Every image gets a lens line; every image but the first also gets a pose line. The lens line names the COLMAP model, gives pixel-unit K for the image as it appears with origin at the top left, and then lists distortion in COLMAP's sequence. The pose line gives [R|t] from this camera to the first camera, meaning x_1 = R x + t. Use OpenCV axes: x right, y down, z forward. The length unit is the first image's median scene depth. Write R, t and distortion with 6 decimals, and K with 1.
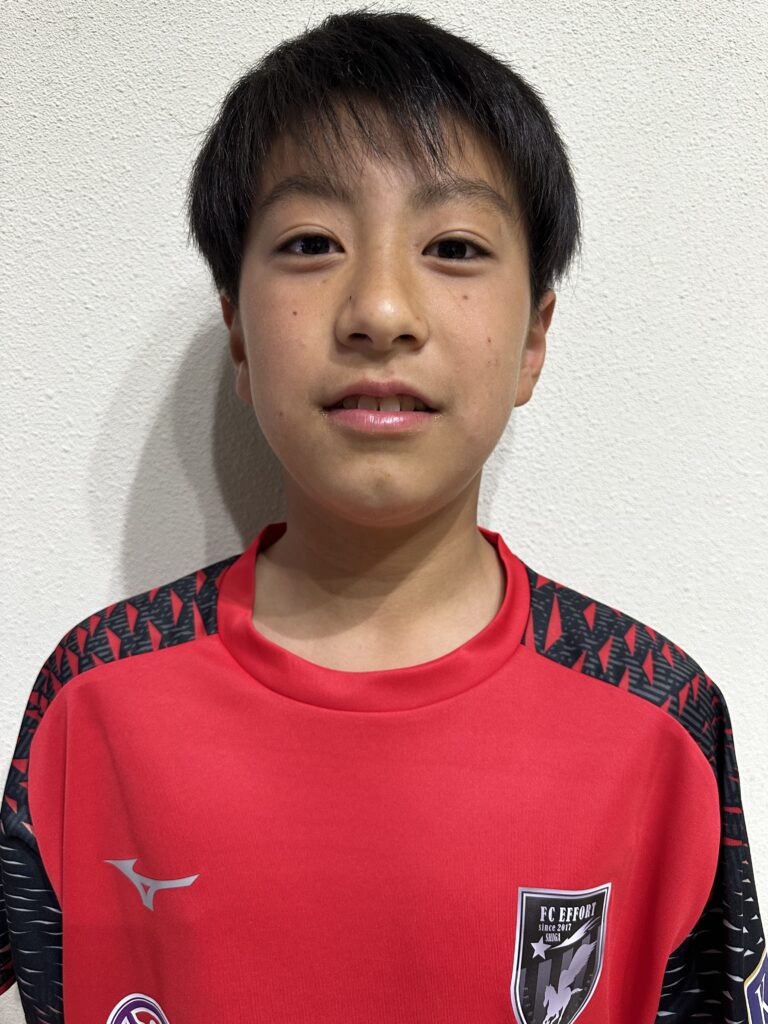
lens RADIAL K [[711.6, 0, 280.5], [0, 711.6, 465.7], [0, 0, 1]] dist [-0.013840, -0.008777]
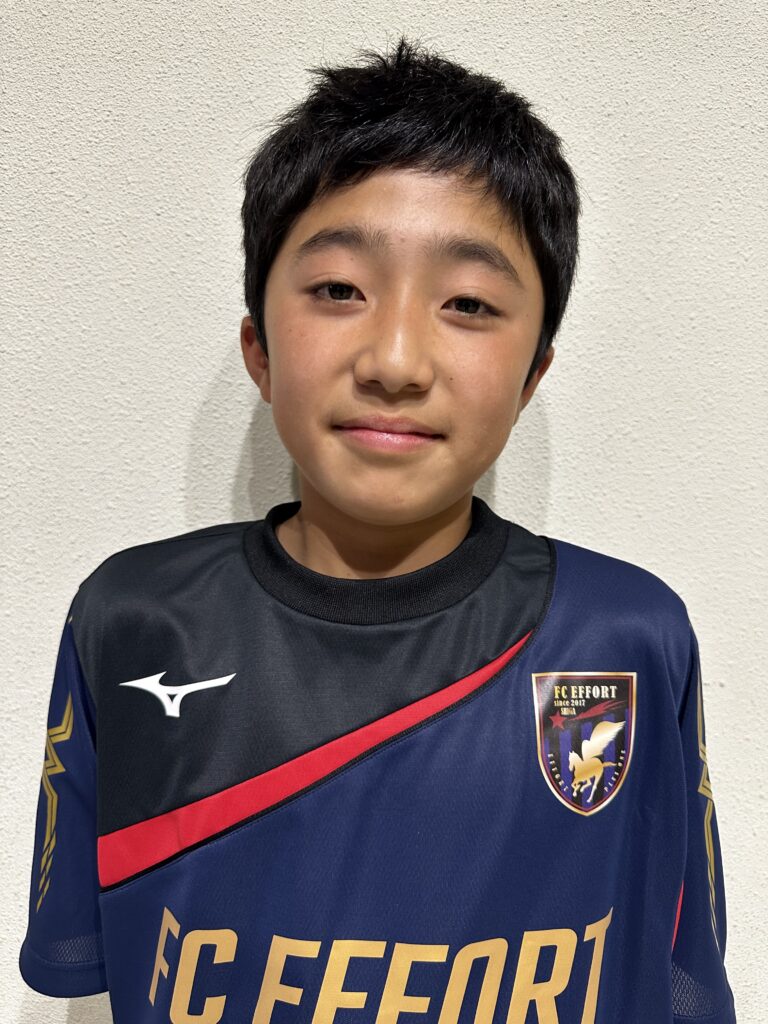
lens RADIAL K [[711.6, 0, 441.4], [0, 711.6, 554.4], [0, 0, 1]] dist [-0.013840, -0.008777]
pose [[0.999373, 0.031291, 0.016562, 0.982184], [-0.031463, 0.999453, 0.010198, 0.257793], [-0.016234, -0.010712, 0.999811, -0.104387]]
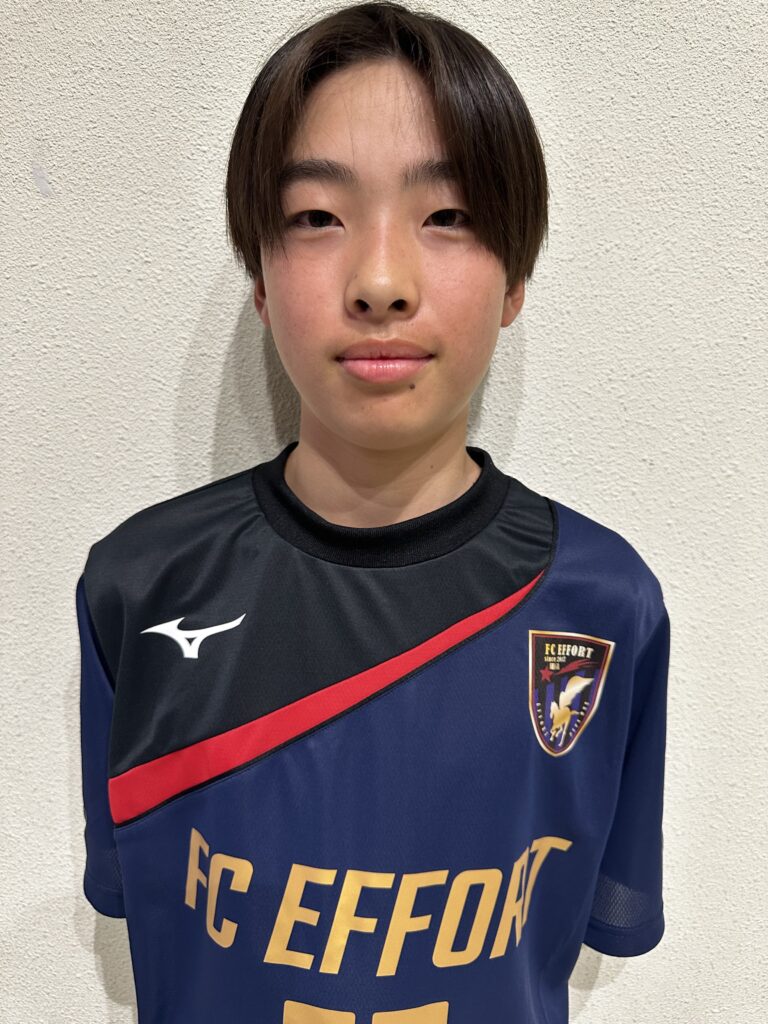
lens RADIAL K [[711.6, 0, 391.6], [0, 711.6, 518.2], [0, 0, 1]] dist [-0.013840, -0.008777]
pose [[0.999513, 0.009807, -0.029613, 0.612786], [-0.008140, 0.998405, 0.055867, 0.151188], [0.030114, -0.055599, 0.997999, -0.009525]]
